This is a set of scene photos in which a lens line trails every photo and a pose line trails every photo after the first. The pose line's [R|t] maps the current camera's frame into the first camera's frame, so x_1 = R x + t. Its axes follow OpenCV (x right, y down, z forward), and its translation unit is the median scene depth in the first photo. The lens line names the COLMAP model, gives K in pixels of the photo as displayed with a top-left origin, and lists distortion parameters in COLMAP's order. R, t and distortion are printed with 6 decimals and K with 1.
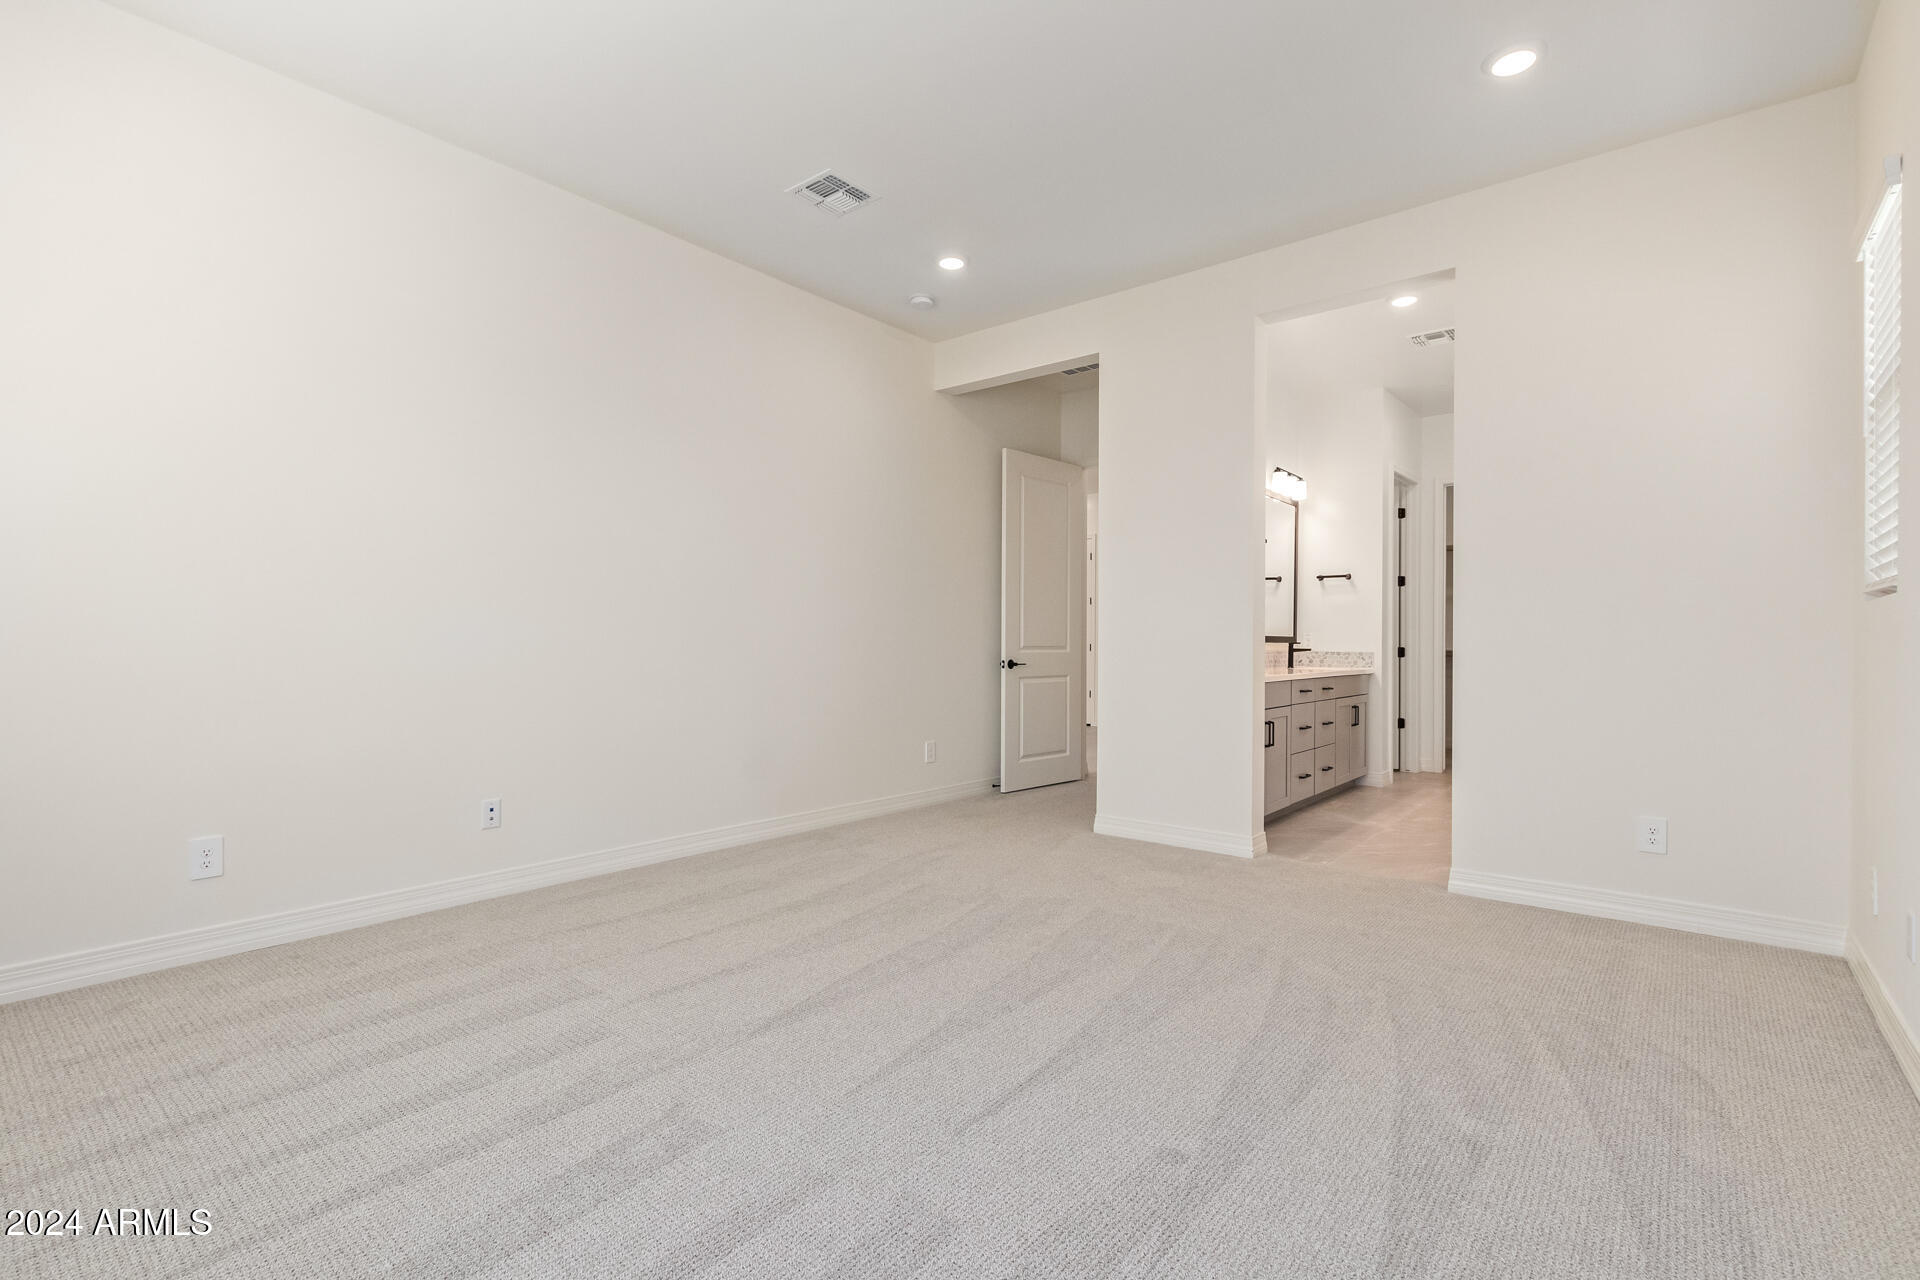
lens RADIAL K [[873.7, 0, 946.0], [0, 873.7, 642.8], [0, 0, 1]] dist [0.007967, -0.004552]
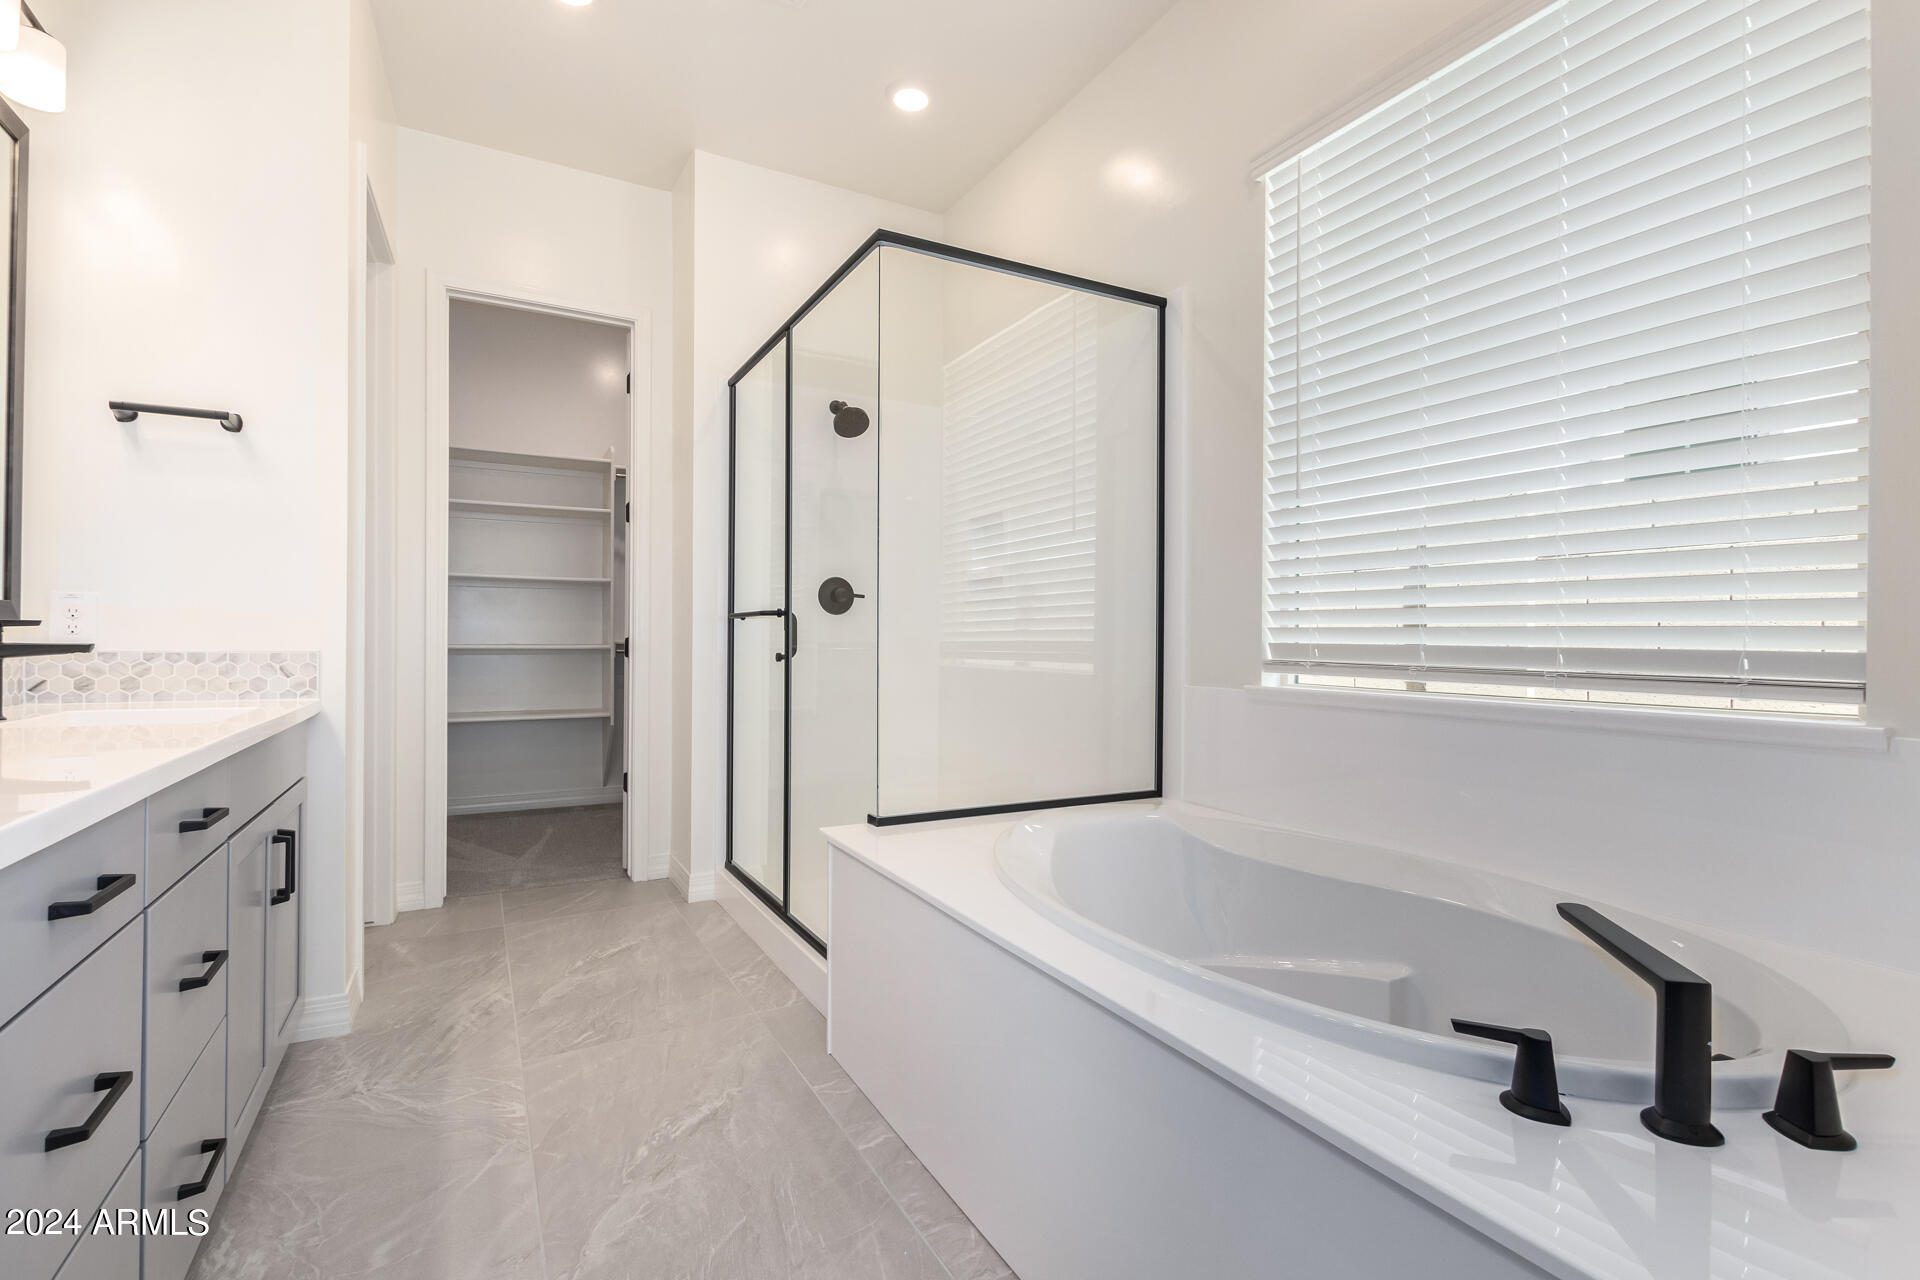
lens RADIAL K [[873.7, 0, 951.8], [0, 873.7, 634.6], [0, 0, 1]] dist [0.007967, -0.004552]
pose [[0.360263, -0.003490, 0.932844, 0.246996], [-0.004428, 0.999975, 0.005451, 0.000893], [-0.932840, -0.006094, 0.360238, 0.621519]]
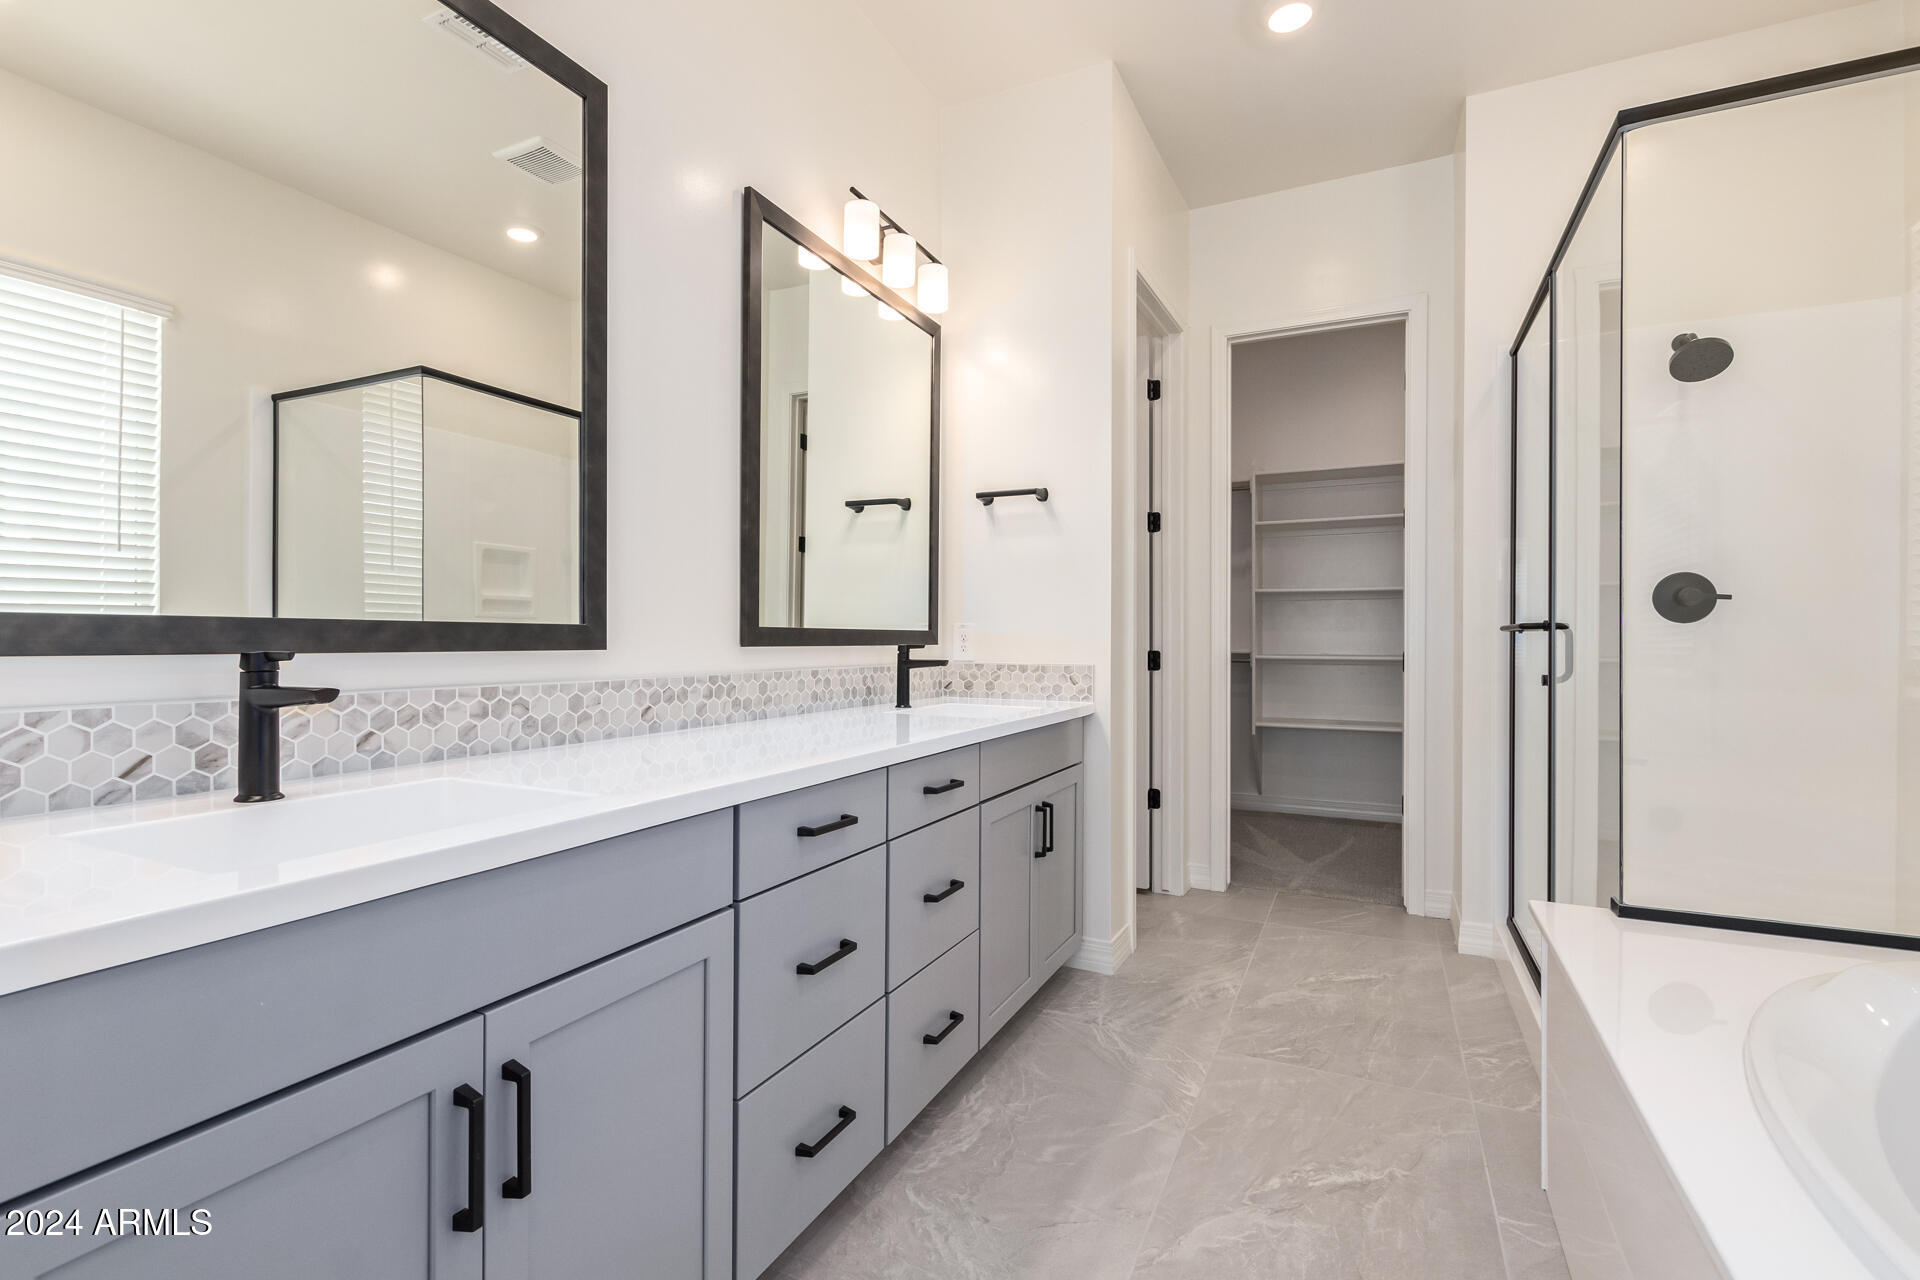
lens RADIAL K [[873.7, 0, 954.5], [0, 873.7, 641.7], [0, 0, 1]] dist [0.007967, -0.004552]
pose [[0.969316, -0.007160, 0.245712, 0.303734], [0.005500, 0.999957, 0.007443, -0.004639], [-0.245755, -0.005863, 0.969314, 0.574778]]
